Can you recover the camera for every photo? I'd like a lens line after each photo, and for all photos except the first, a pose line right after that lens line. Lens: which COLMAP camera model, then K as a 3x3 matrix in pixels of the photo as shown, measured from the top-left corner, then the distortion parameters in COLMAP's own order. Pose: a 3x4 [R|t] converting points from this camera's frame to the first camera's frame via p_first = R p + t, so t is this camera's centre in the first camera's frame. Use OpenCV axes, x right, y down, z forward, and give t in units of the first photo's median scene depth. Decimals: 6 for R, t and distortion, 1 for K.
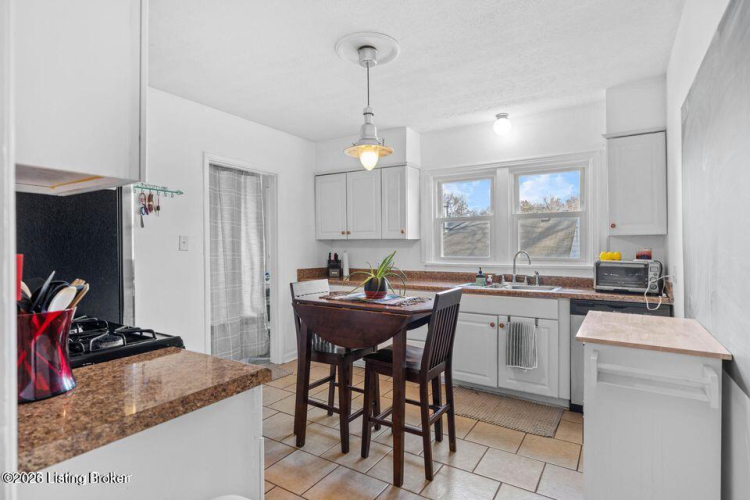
lens RADIAL K [[392.8, 0, 375.1], [0, 392.8, 248.4], [0, 0, 1]] dist [-0.000236, -0.000012]
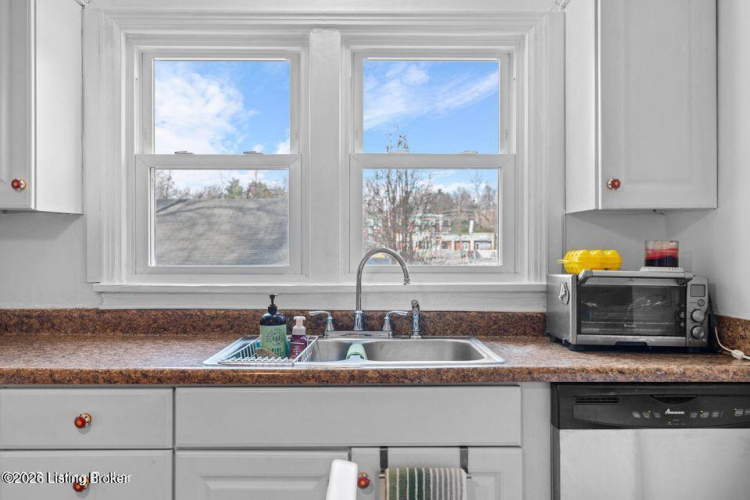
lens RADIAL K [[579.1, 0, 376.7], [0, 579.1, 245.1], [0, 0, 1]] dist [0.005849, -0.003960]
pose [[0.840770, 0.007515, 0.541340, 0.068911], [-0.001986, 0.999940, -0.010796, 0.009586], [-0.541389, 0.008002, 0.840734, 0.533960]]
